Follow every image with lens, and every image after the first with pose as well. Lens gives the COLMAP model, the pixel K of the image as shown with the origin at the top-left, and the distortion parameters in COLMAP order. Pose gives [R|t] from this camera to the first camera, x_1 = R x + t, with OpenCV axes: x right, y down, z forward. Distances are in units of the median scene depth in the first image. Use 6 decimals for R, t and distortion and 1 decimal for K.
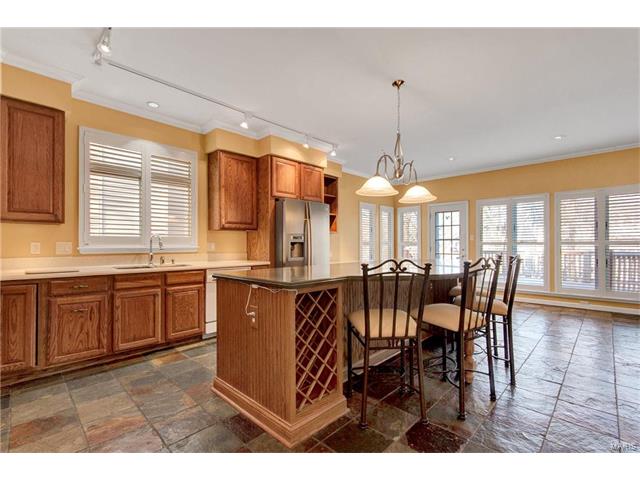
lens RADIAL K [[294.7, 0, 322.6], [0, 294.7, 242.0], [0, 0, 1]] dist [0.003637, 0.002606]
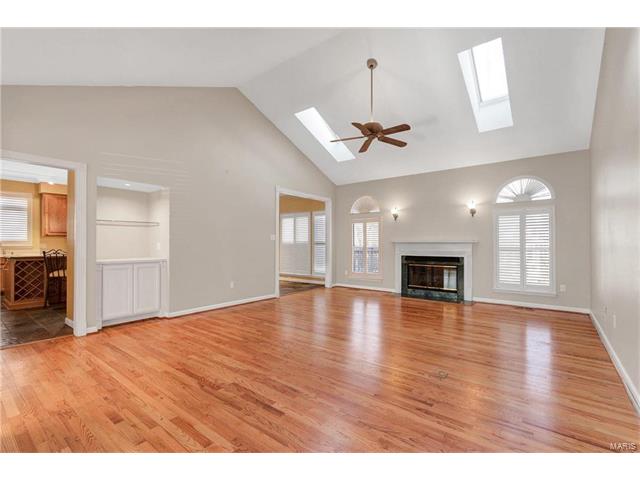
lens RADIAL K [[294.7, 0, 326.4], [0, 294.7, 243.1], [0, 0, 1]] dist [0.003637, 0.002606]
pose [[0.993946, 0.009188, 0.109484, 1.161096], [-0.009301, 0.999957, 0.000522, -0.015404], [-0.109474, -0.001538, 0.993988, -0.996761]]
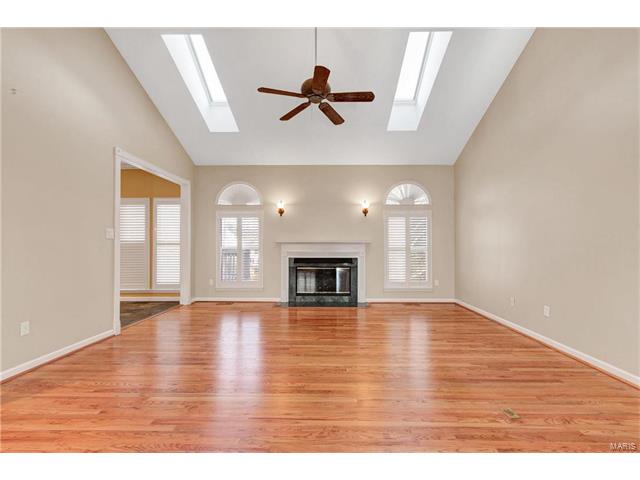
lens RADIAL K [[294.7, 0, 321.5], [0, 294.7, 239.6], [0, 0, 1]] dist [0.003637, 0.002606]
pose [[0.738295, 0.021654, 0.674130, 0.923251], [-0.009414, 0.999718, -0.021804, -0.006123], [-0.674412, 0.009751, 0.738291, -0.552174]]
